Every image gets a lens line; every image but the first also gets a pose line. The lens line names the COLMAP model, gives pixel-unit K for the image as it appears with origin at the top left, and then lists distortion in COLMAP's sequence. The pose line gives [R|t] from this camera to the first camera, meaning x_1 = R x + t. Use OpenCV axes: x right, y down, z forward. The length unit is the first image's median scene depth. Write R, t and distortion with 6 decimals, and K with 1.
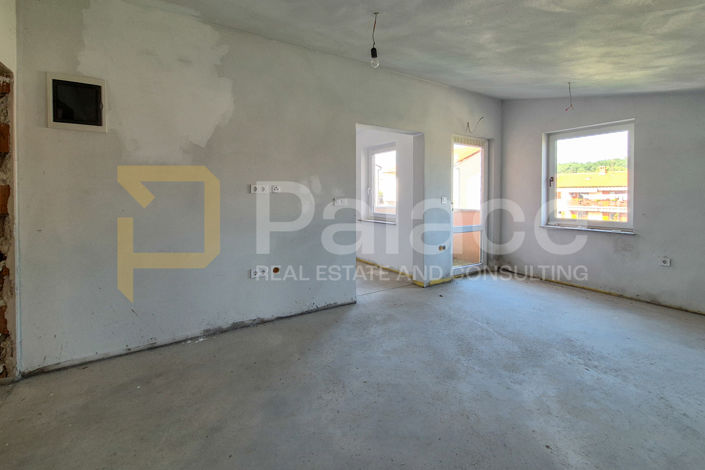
lens RADIAL K [[301.8, 0, 350.7], [0, 301.8, 200.1], [0, 0, 1]] dist [-0.001639, -0.000145]
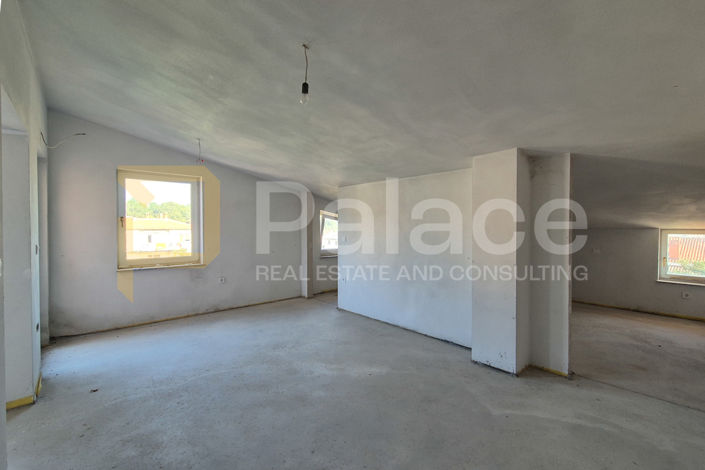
lens RADIAL K [[301.8, 0, 352.3], [0, 301.8, 233.0], [0, 0, 1]] dist [-0.001639, -0.000145]
pose [[-0.148199, -0.016923, 0.988813, -0.565745], [0.015580, 0.999690, 0.019444, -0.050487], [-0.988835, 0.018287, -0.147889, 0.655729]]
